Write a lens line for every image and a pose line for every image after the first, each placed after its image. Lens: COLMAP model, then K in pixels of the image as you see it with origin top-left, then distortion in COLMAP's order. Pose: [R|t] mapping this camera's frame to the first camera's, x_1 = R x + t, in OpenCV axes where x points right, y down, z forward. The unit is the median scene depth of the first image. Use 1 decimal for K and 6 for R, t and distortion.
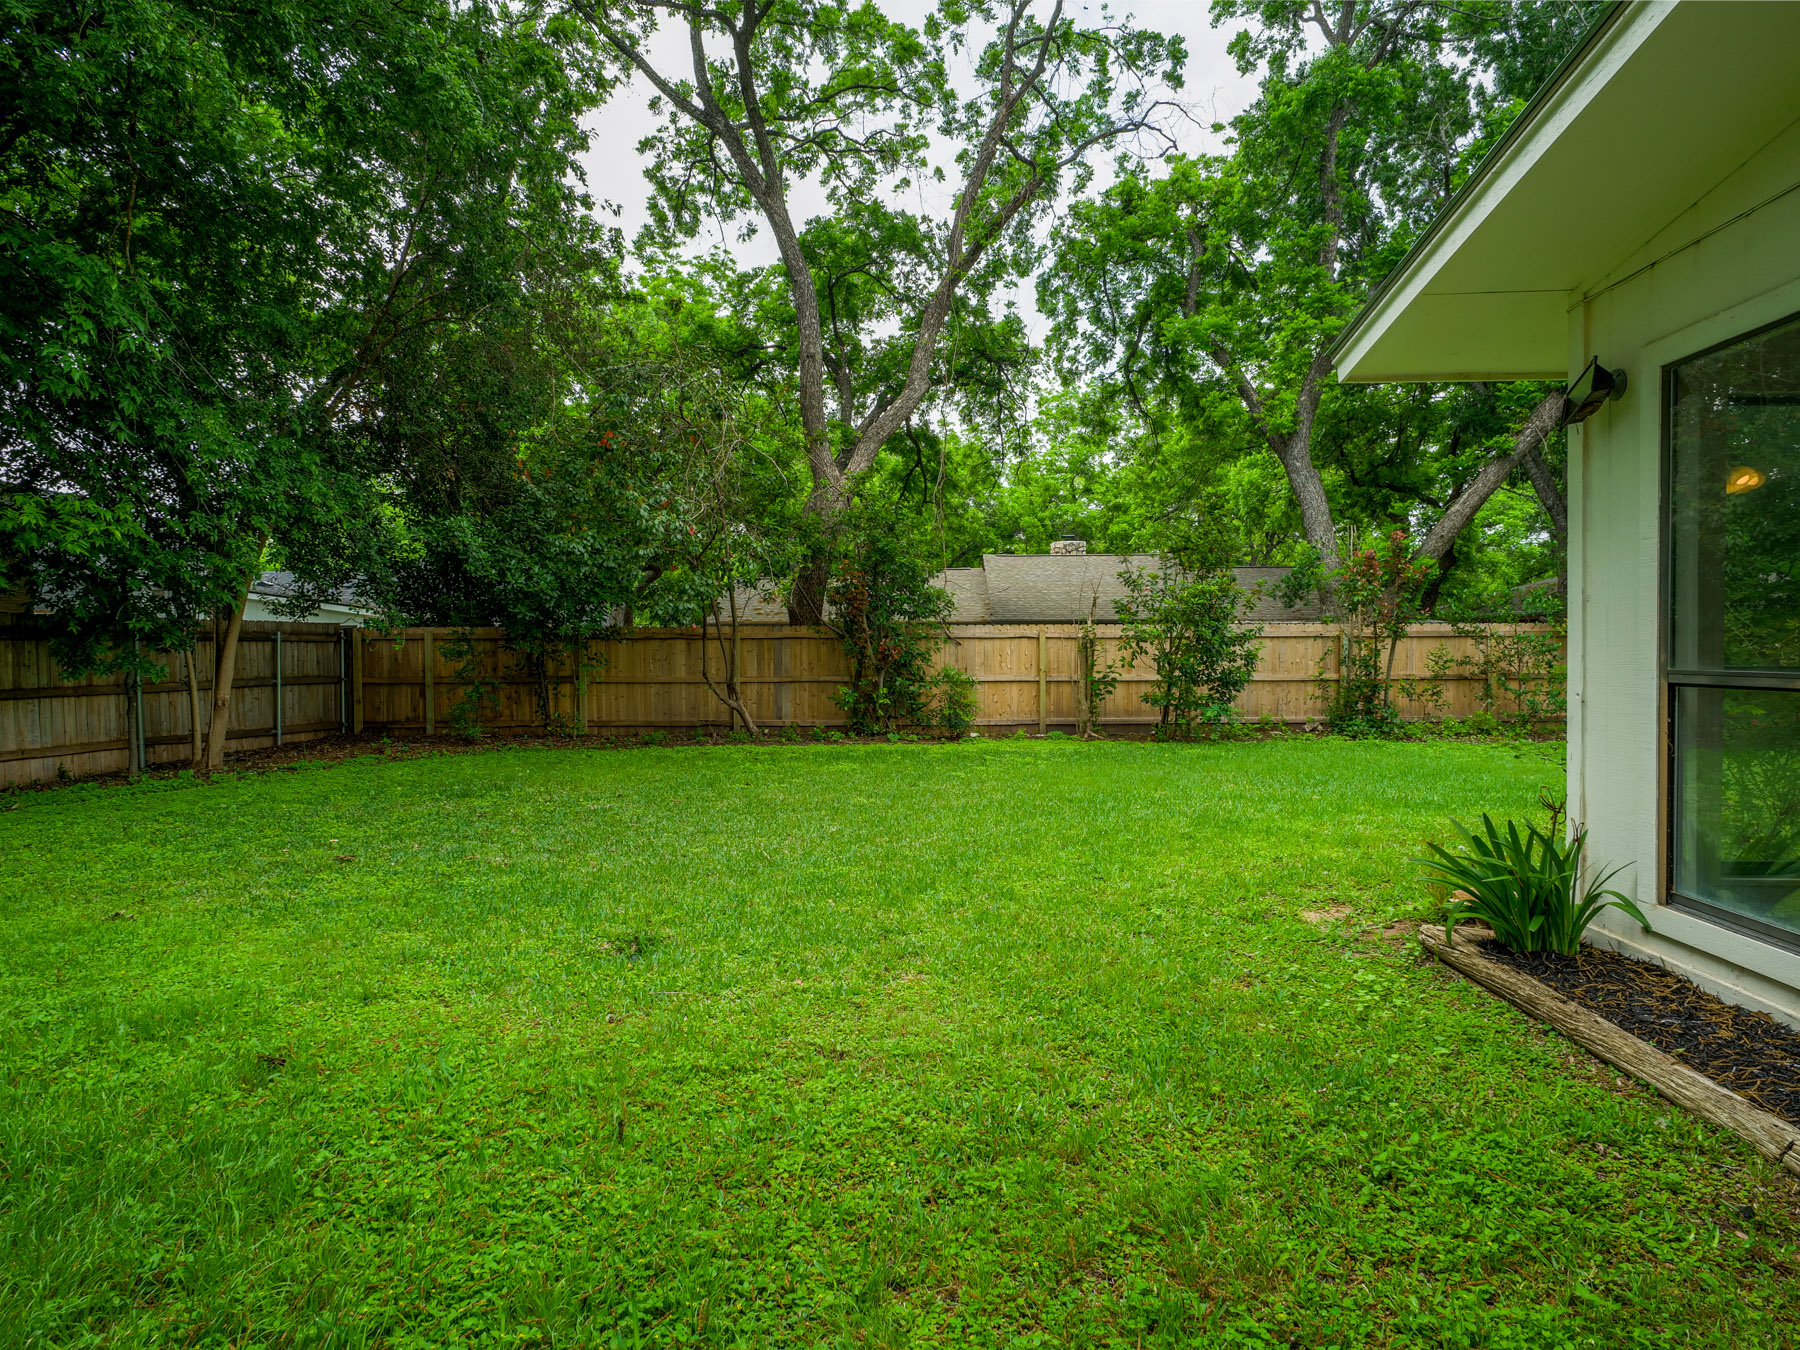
lens RADIAL K [[986.4, 0, 905.3], [0, 986.4, 684.8], [0, 0, 1]] dist [-0.017007, 0.003808]
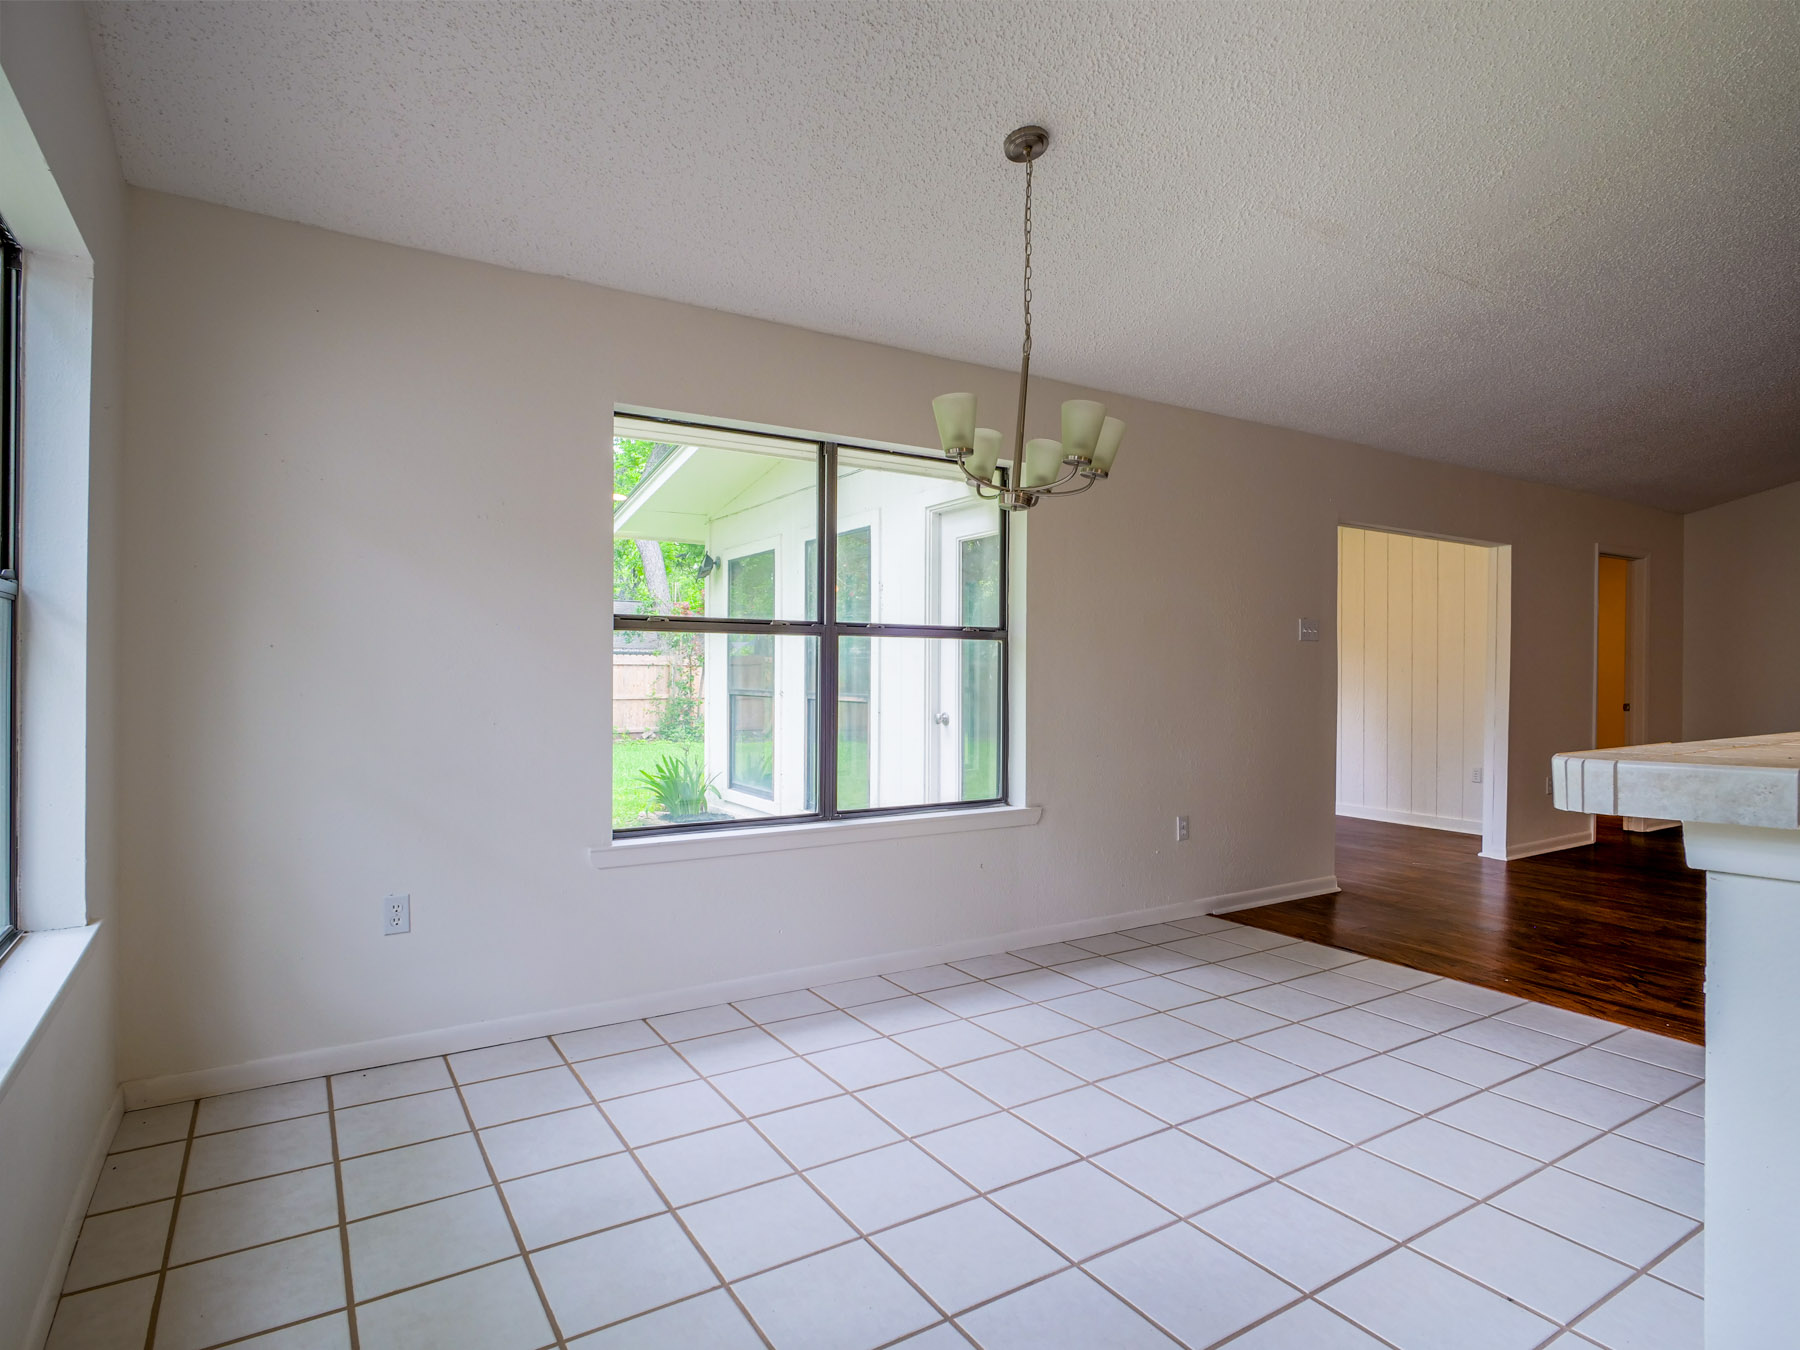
lens RADIAL K [[986.4, 0, 903.4], [0, 986.4, 673.2], [0, 0, 1]] dist [-0.017007, 0.003808]
pose [[0.820331, 0.017636, 0.571617, -0.053496], [0.002091, 0.999425, -0.033835, 0.006945], [-0.571885, 0.028951, 0.819823, -0.269479]]
